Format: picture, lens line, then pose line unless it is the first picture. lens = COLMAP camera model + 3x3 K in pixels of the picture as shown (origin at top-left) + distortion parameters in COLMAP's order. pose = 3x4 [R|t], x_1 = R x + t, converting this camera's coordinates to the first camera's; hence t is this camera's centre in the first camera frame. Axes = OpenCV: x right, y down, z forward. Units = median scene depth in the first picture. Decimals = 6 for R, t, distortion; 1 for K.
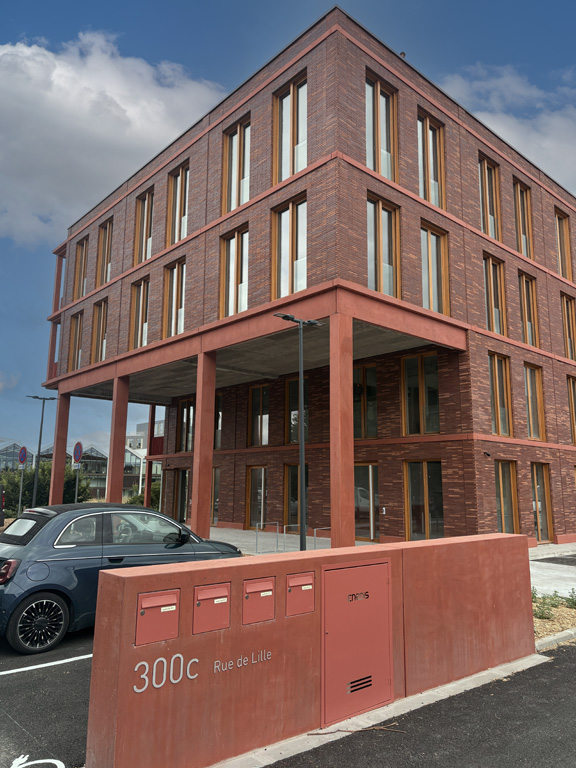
lens RADIAL K [[577.3, 0, 296.1], [0, 577.3, 382.6], [0, 0, 1]] dist [0.019385, -0.015790]
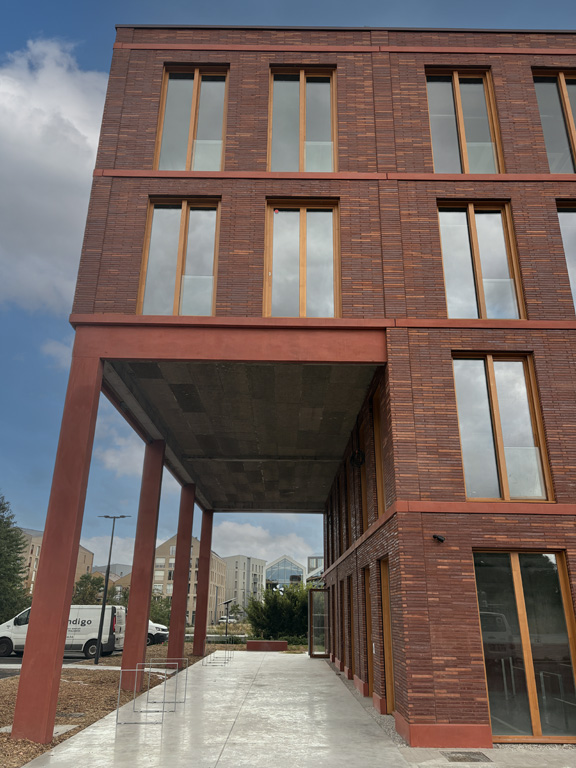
lens RADIAL K [[577.3, 0, 289.1], [0, 577.3, 386.7], [0, 0, 1]] dist [0.019385, -0.015790]
pose [[0.746468, -0.238342, -0.621272, 0.574564], [0.106279, 0.964370, -0.242272, 0.101234], [0.656879, 0.114820, 0.745202, 0.489859]]
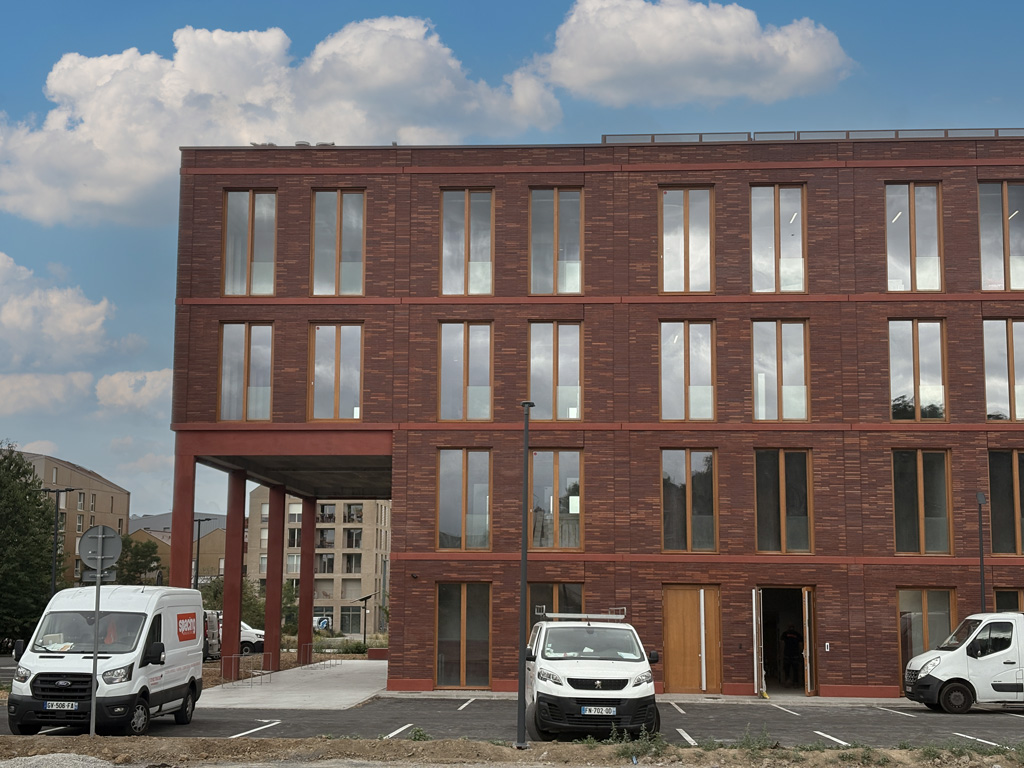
lens RADIAL K [[1514.3, 0, 512.0], [0, 1514.3, 382.5], [0, 0, 1]] dist [0.163476, 0.000000]
pose [[0.706628, -0.102623, -0.700103, 1.976703], [0.117825, 0.992678, -0.026587, -0.080649], [0.697706, -0.063703, 0.713546, -0.463931]]
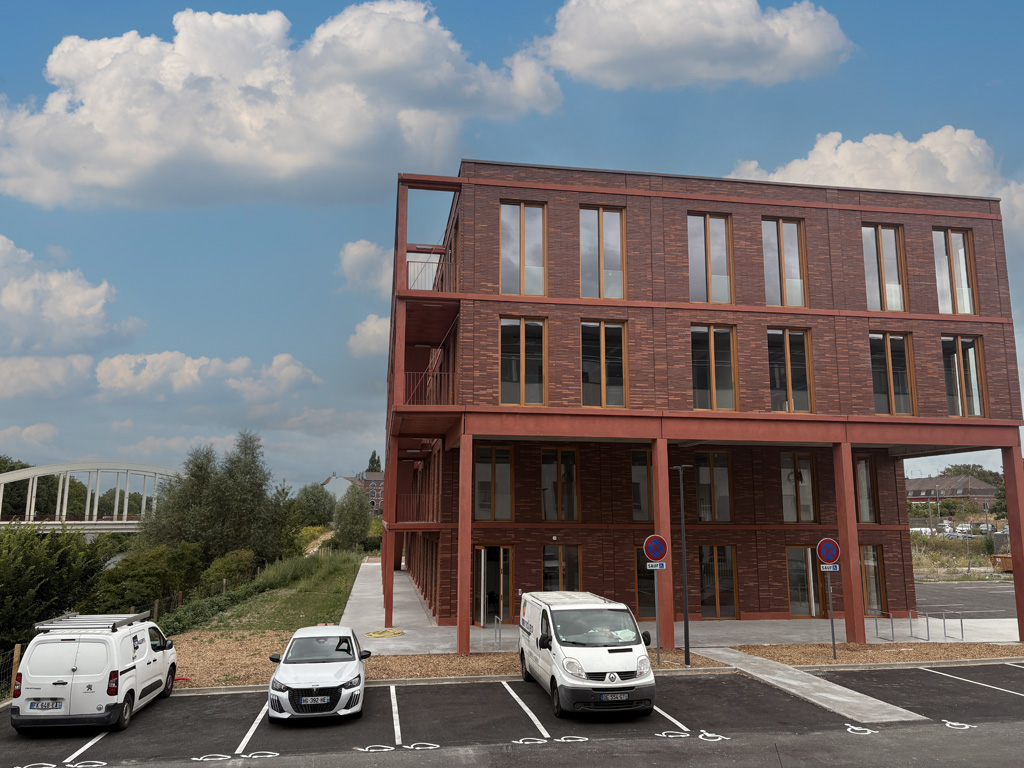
lens RADIAL K [[769.7, 0, 508.8], [0, 769.7, 390.0], [0, 0, 1]] dist [0.019385, -0.015790]
pose [[0.540143, 0.129871, 0.831492, -1.596076], [-0.149930, 0.987065, -0.056775, 0.020114], [-0.828110, -0.093999, 0.552628, 0.784464]]
